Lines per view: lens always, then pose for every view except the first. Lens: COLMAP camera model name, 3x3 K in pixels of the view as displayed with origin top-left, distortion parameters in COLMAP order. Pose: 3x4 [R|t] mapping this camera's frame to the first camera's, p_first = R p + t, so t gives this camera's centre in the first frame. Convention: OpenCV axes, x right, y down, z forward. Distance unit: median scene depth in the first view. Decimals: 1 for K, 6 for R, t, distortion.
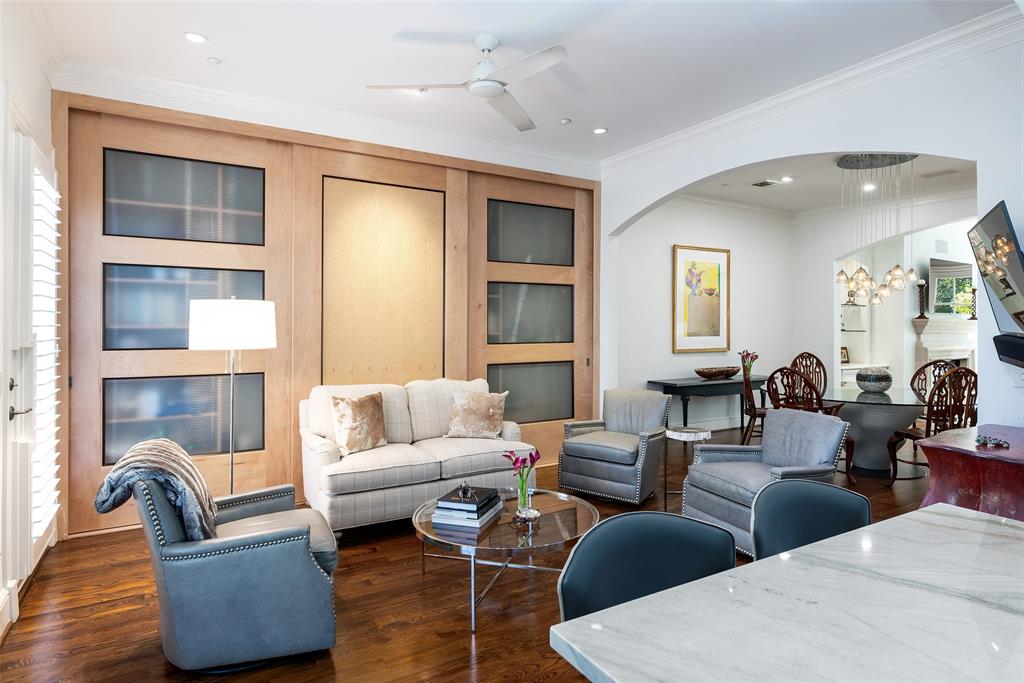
lens RADIAL K [[560.3, 0, 513.9], [0, 560.3, 327.7], [0, 0, 1]] dist [0.000633, 0.000086]
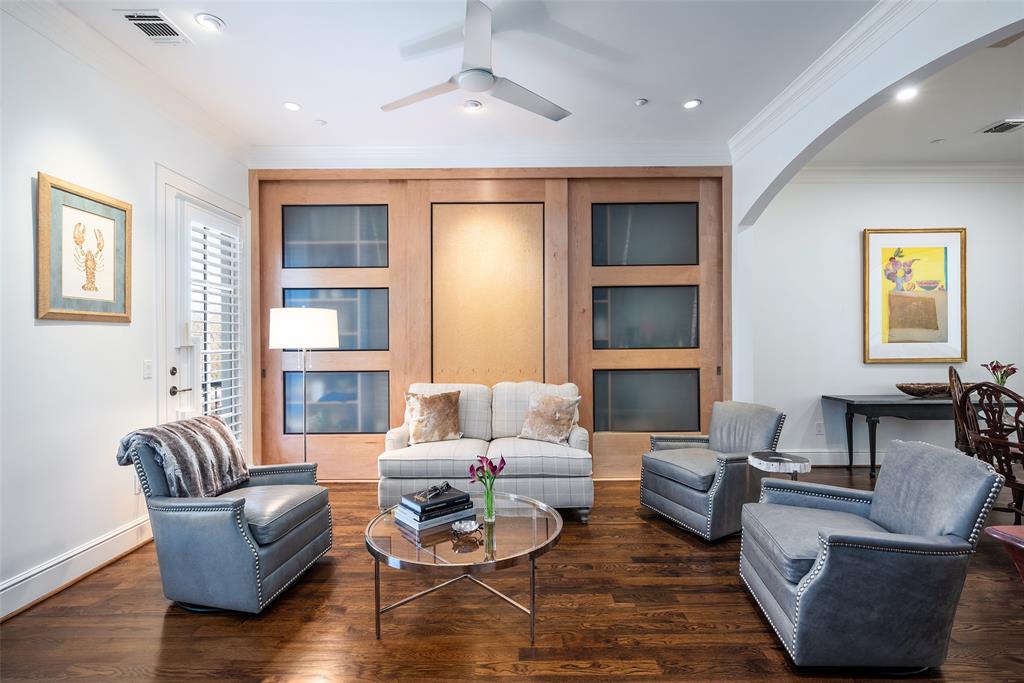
lens RADIAL K [[475.6, 0, 515.7], [0, 475.6, 344.0], [0, 0, 1]] dist [-0.000530, -0.000046]
pose [[0.862012, -0.004806, -0.506865, 0.306660], [0.006354, 0.999979, 0.001326, 0.020870], [0.506848, -0.004364, 0.862025, 0.231911]]
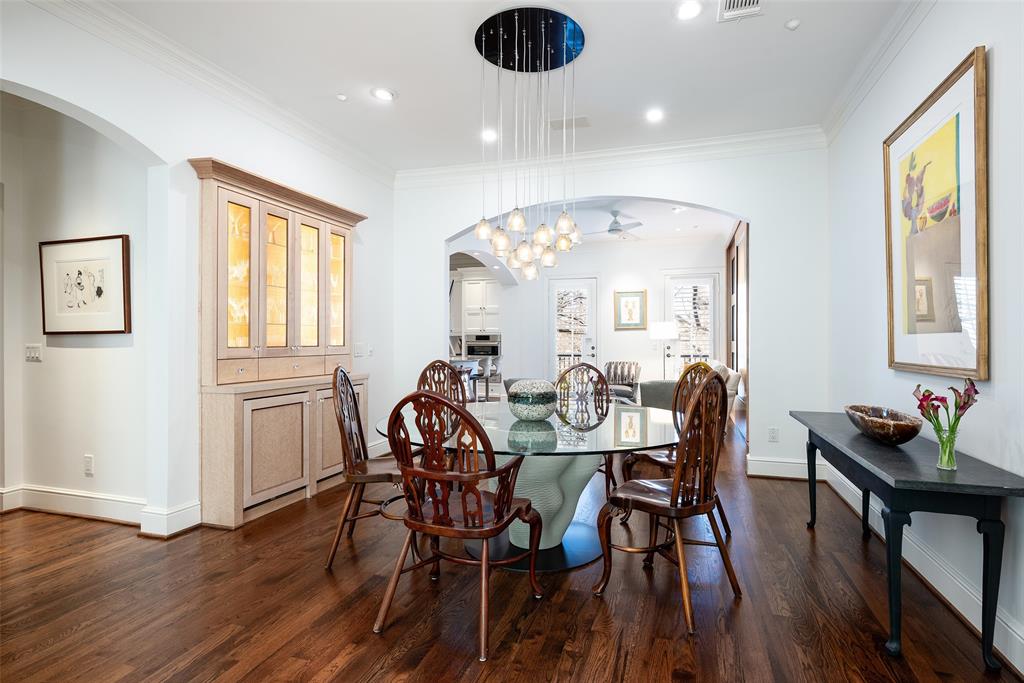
lens RADIAL K [[495.5, 0, 512.0], [0, 495.5, 341.5], [0, 0, 1]] dist [-0.000524, -0.000006]
pose [[-0.760811, -0.000029, -0.648974, 1.228130], [-0.002601, 0.999992, 0.003005, 0.032175], [0.648968, 0.003974, -0.760805, 1.708836]]
